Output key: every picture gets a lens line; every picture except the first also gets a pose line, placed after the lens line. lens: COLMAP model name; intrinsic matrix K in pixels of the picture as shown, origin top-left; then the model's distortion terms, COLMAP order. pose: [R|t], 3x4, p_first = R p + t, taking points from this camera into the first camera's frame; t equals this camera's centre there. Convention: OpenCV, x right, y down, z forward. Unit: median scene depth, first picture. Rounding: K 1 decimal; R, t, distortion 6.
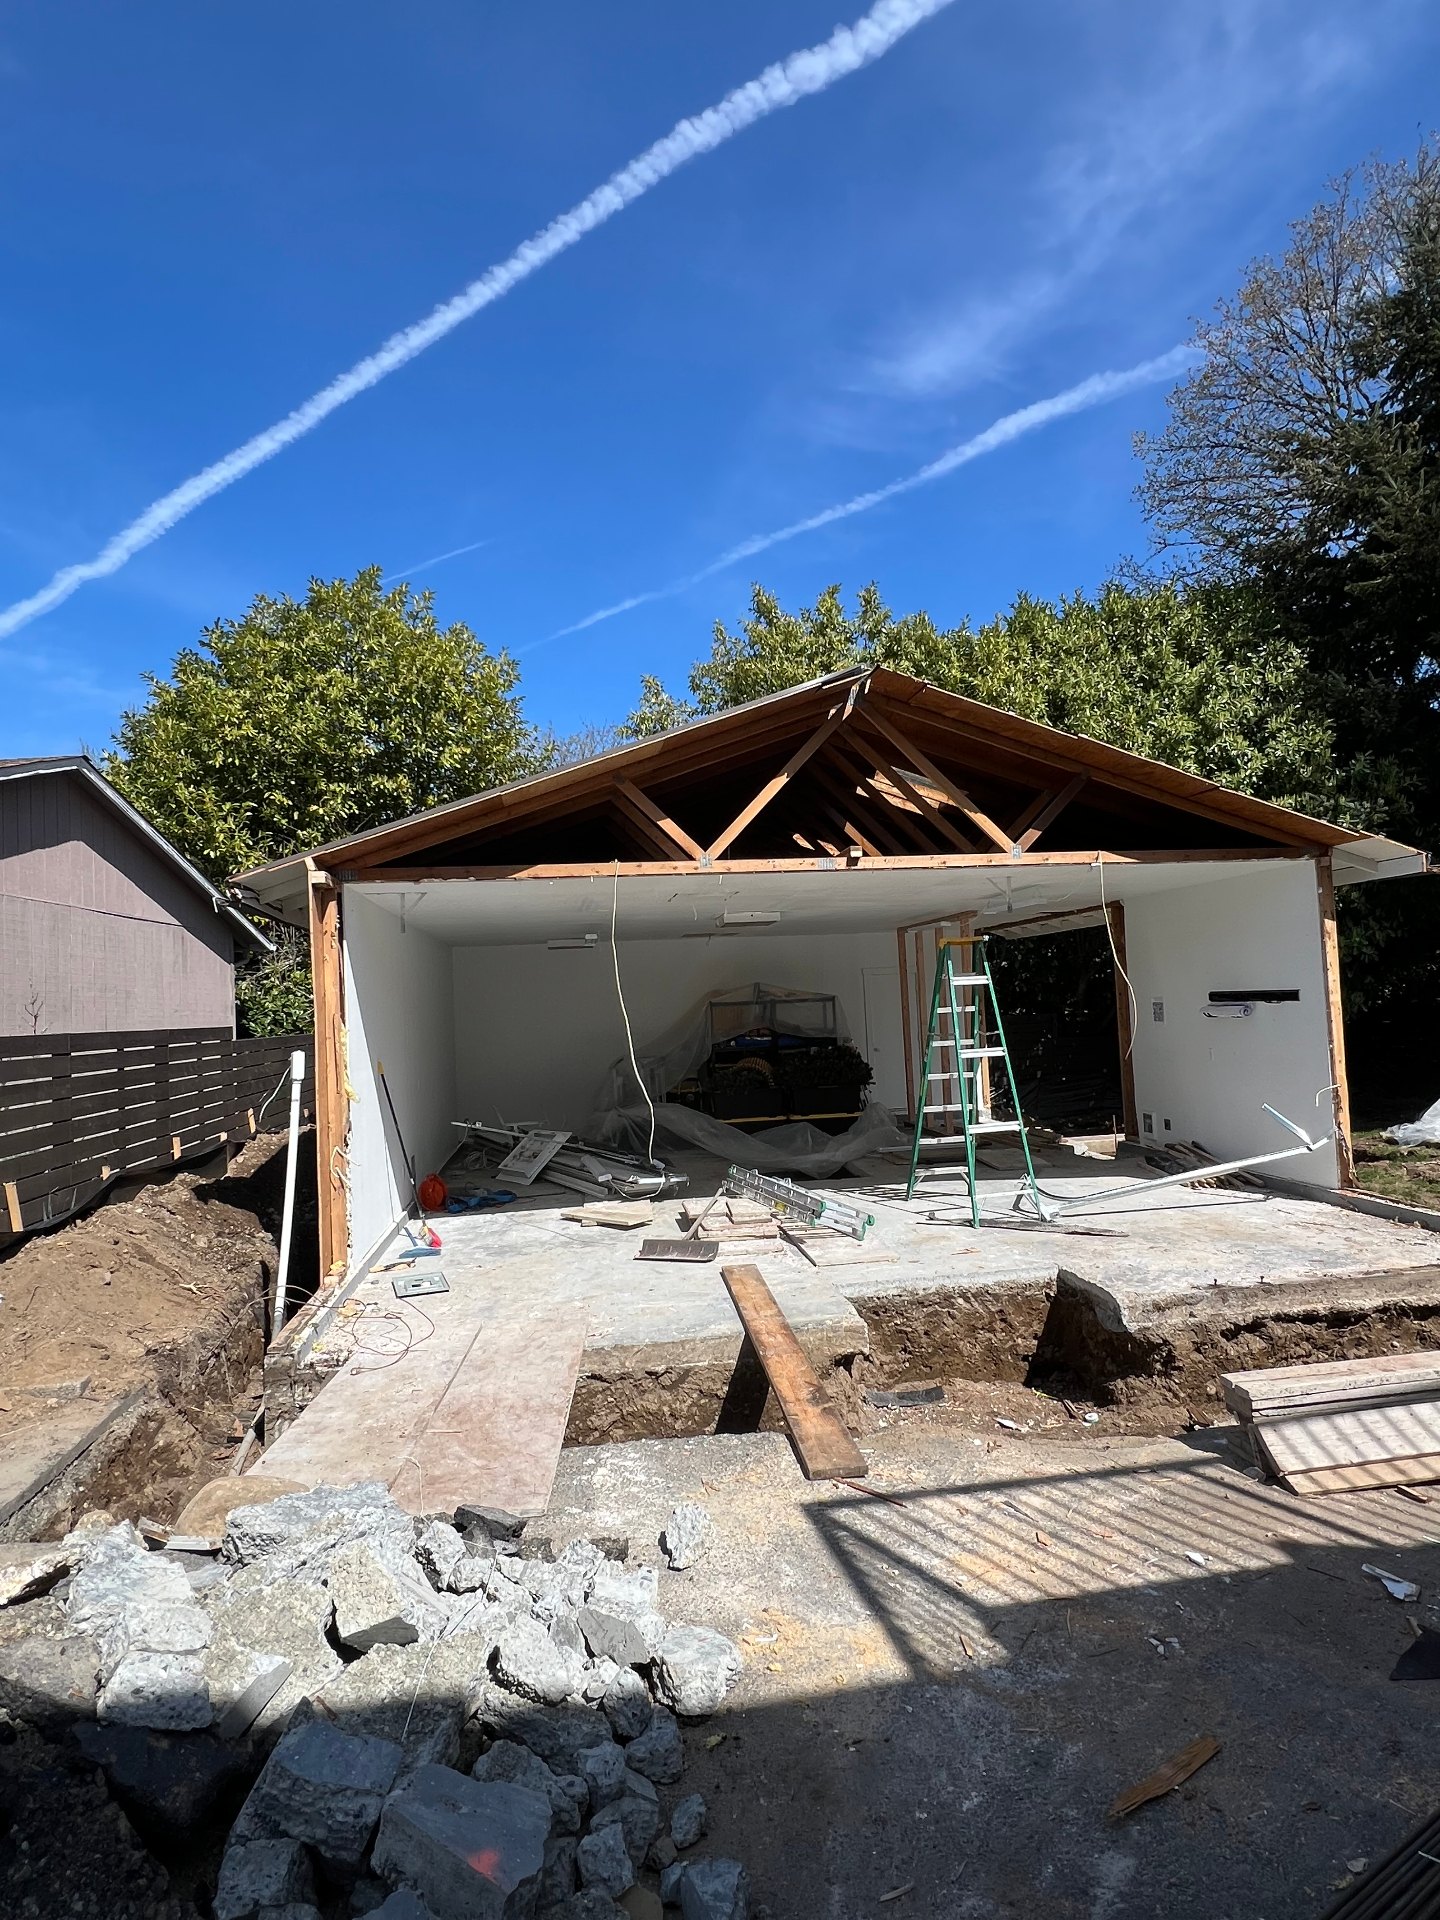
lens RADIAL K [[1028.2, 0, 721.2], [0, 1028.2, 961.7], [0, 0, 1]] dist [0.000067, 0.002902]
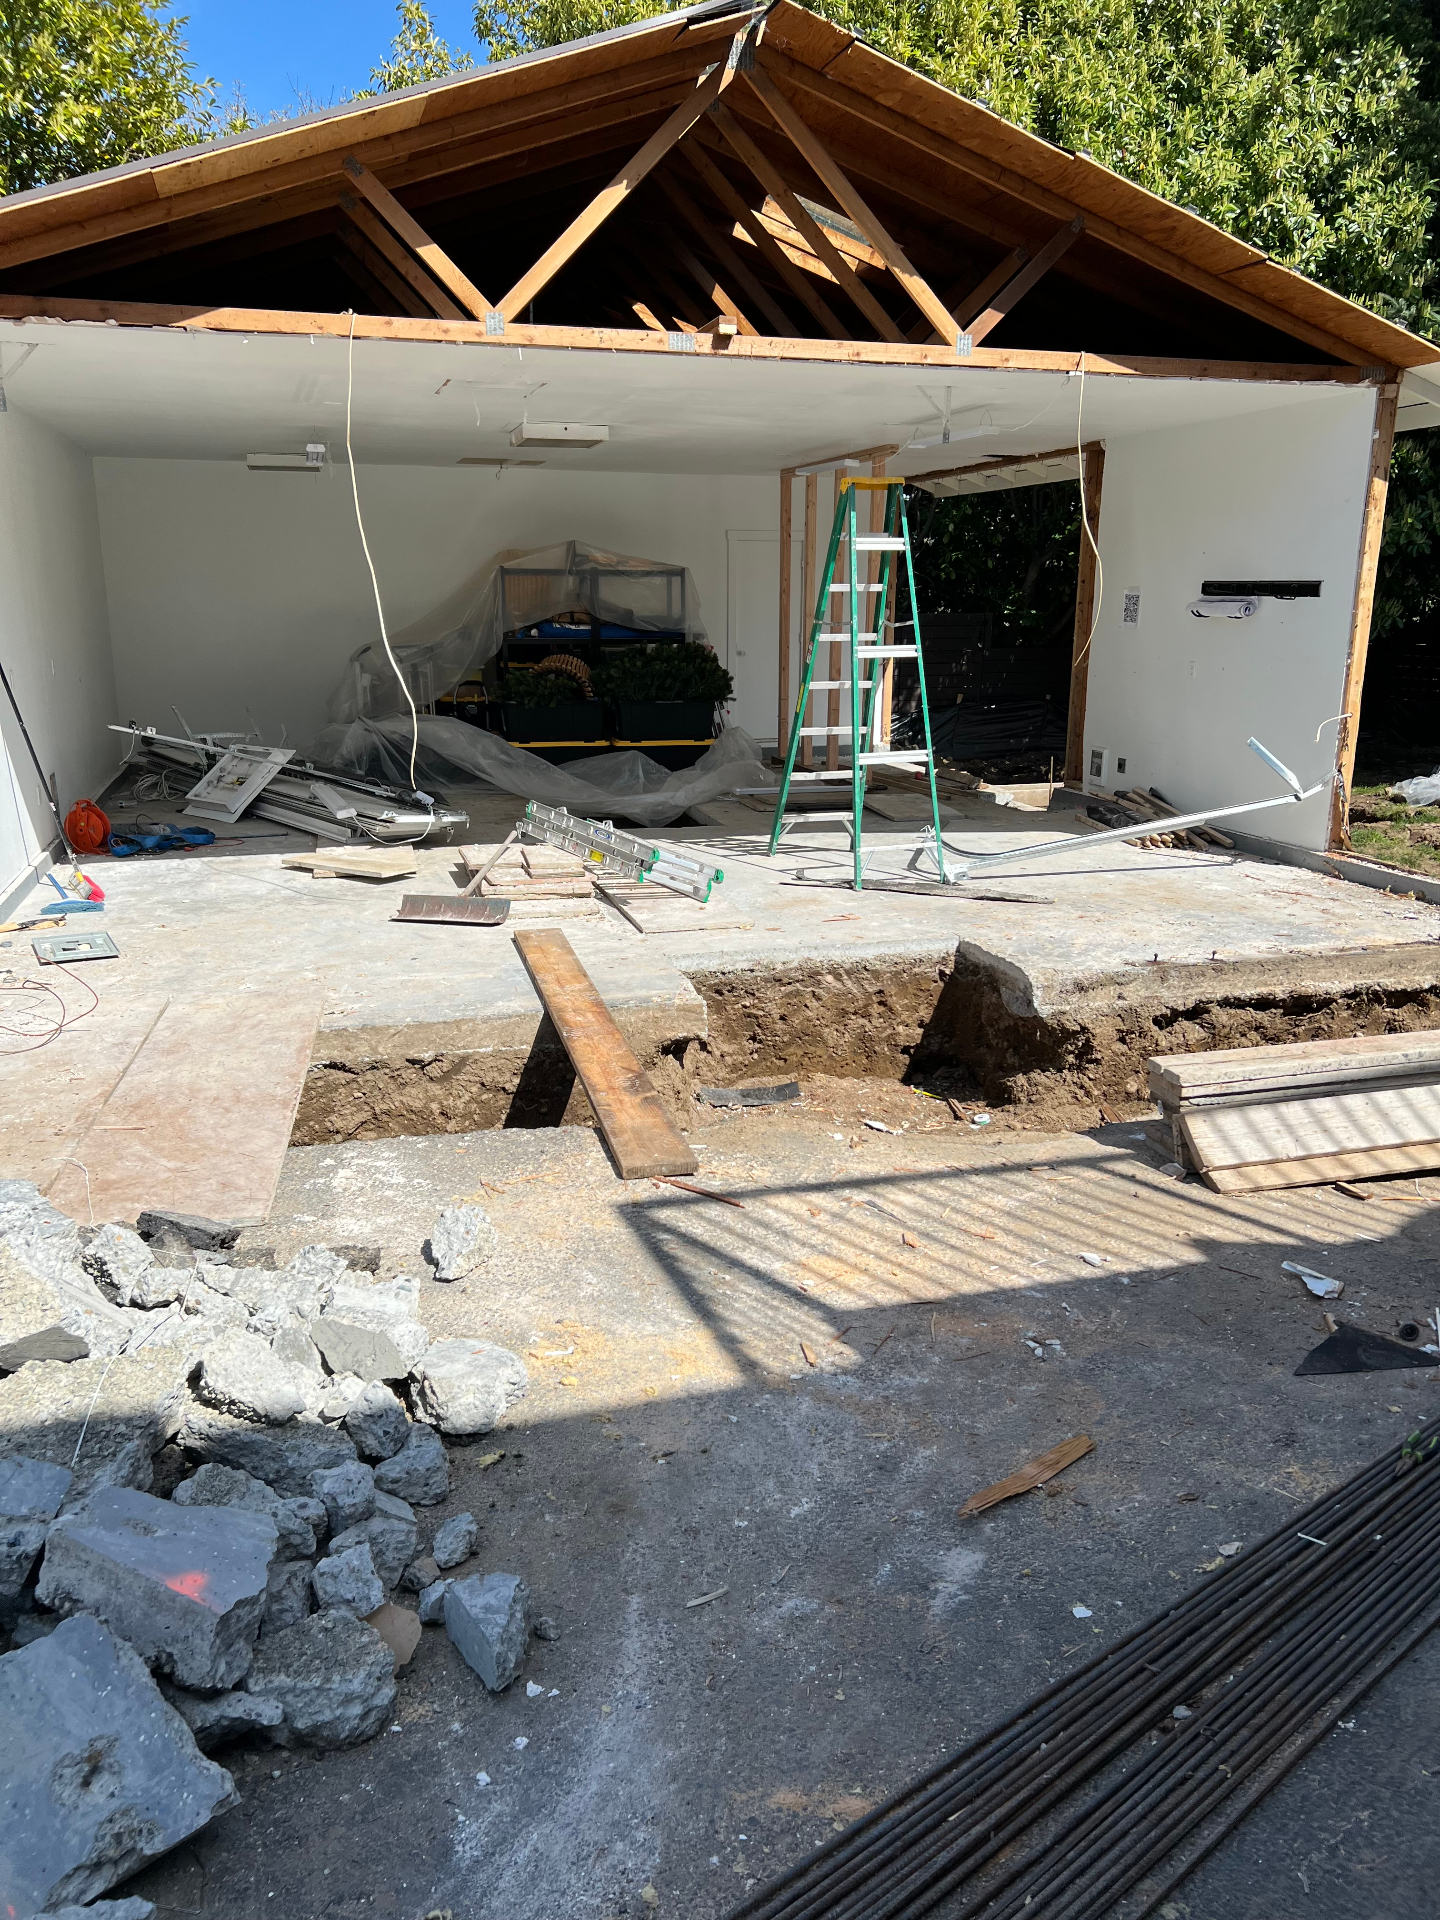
lens RADIAL K [[1435.3, 0, 712.5], [0, 1435.3, 969.5], [0, 0, 1]] dist [0.055211, -0.058883]
pose [[0.990568, 0.013761, 0.136329, 0.001924], [-0.052857, 0.956311, 0.287533, 0.019982], [-0.126417, -0.292026, 0.948019, 0.008668]]
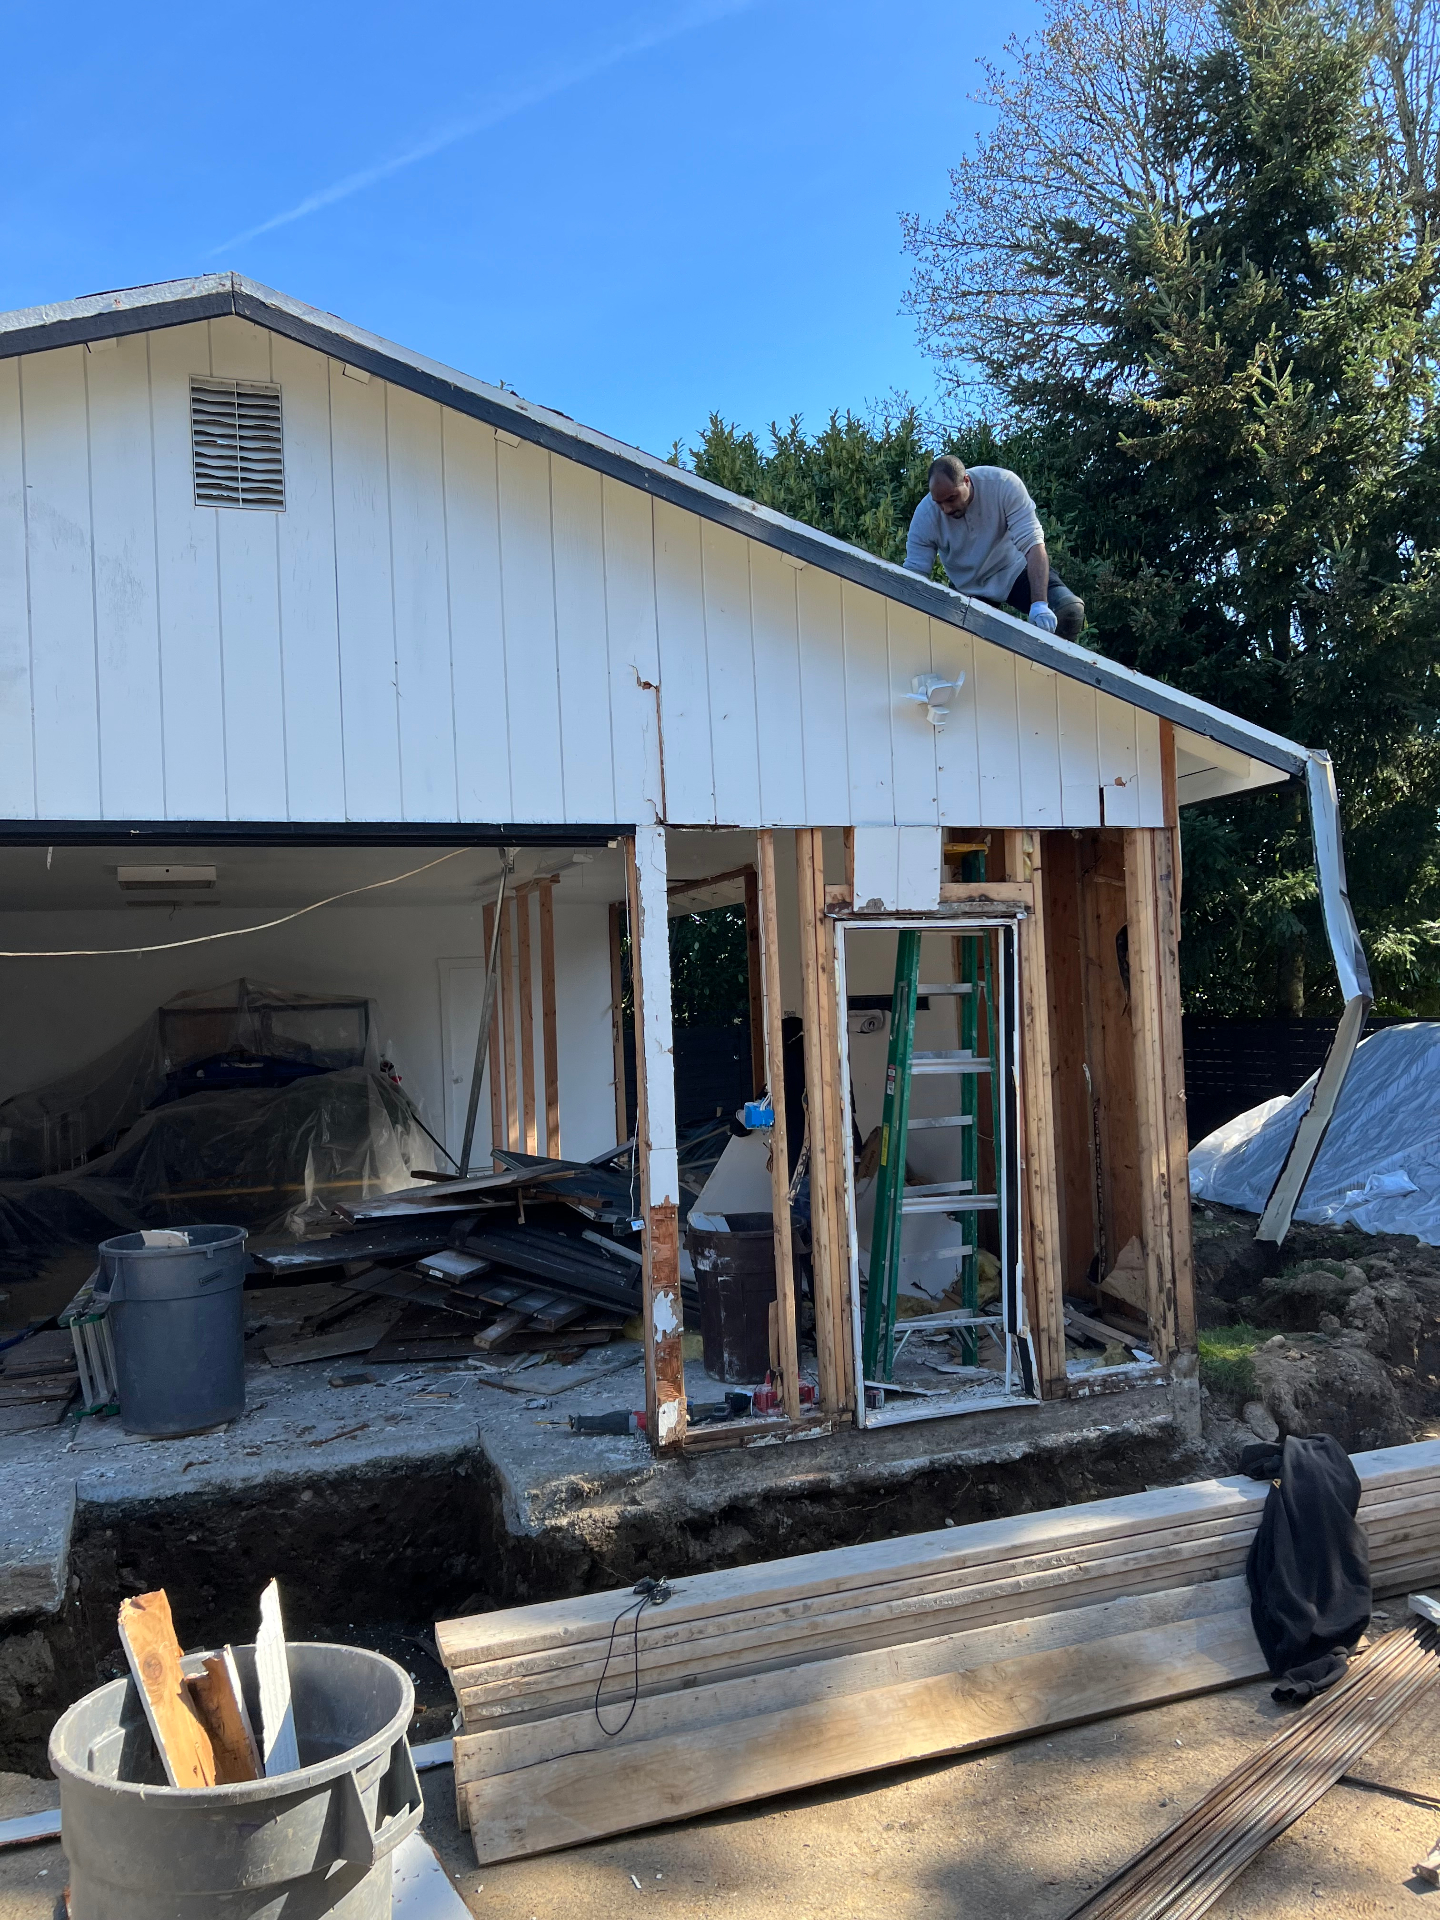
lens RADIAL K [[1435.3, 0, 725.1], [0, 1435.3, 966.8], [0, 0, 1]] dist [0.055211, -0.058883]
pose [[0.979961, 0.008324, 0.199013, 0.252993], [-0.010314, 0.999907, 0.008961, 0.002850], [-0.198920, -0.010834, 0.979956, 0.087768]]
